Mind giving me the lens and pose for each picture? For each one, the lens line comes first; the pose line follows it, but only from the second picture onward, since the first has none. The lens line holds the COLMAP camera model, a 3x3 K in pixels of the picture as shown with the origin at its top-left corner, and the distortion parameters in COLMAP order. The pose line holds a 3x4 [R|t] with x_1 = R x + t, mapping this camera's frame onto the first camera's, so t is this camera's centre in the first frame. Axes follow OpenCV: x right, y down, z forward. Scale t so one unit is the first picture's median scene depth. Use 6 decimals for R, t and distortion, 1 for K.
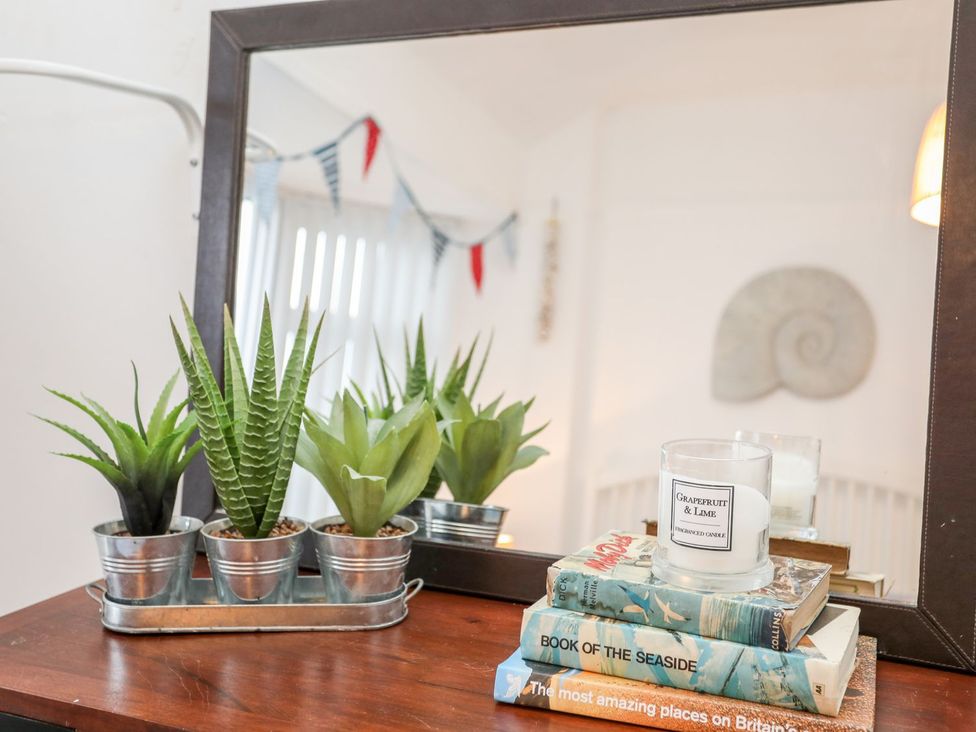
lens RADIAL K [[1176.5, 0, 532.1], [0, 1176.5, 364.1], [0, 0, 1]] dist [0.010655, 0.028359]
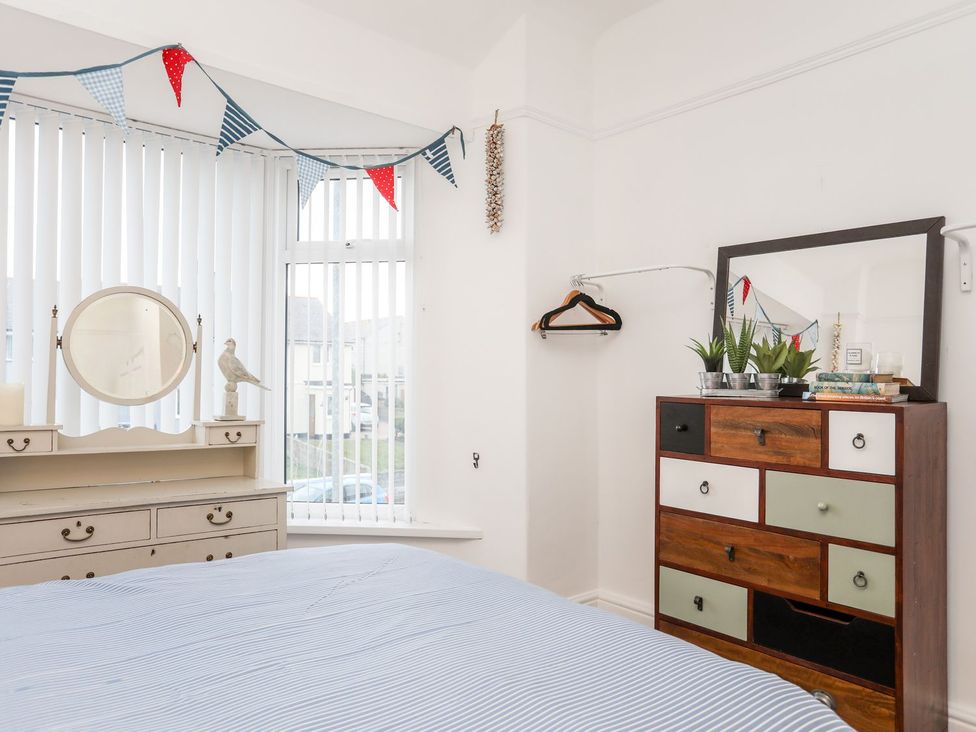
lens RADIAL K [[697.5, 0, 488.0], [0, 697.5, 366.0], [0, 0, 1]] dist [-0.008215, 0.002241]
pose [[0.895787, 0.003484, -0.444470, 0.070944], [-0.043523, 0.995852, -0.079908, 0.409527], [0.442348, 0.090925, 0.892223, -1.828204]]
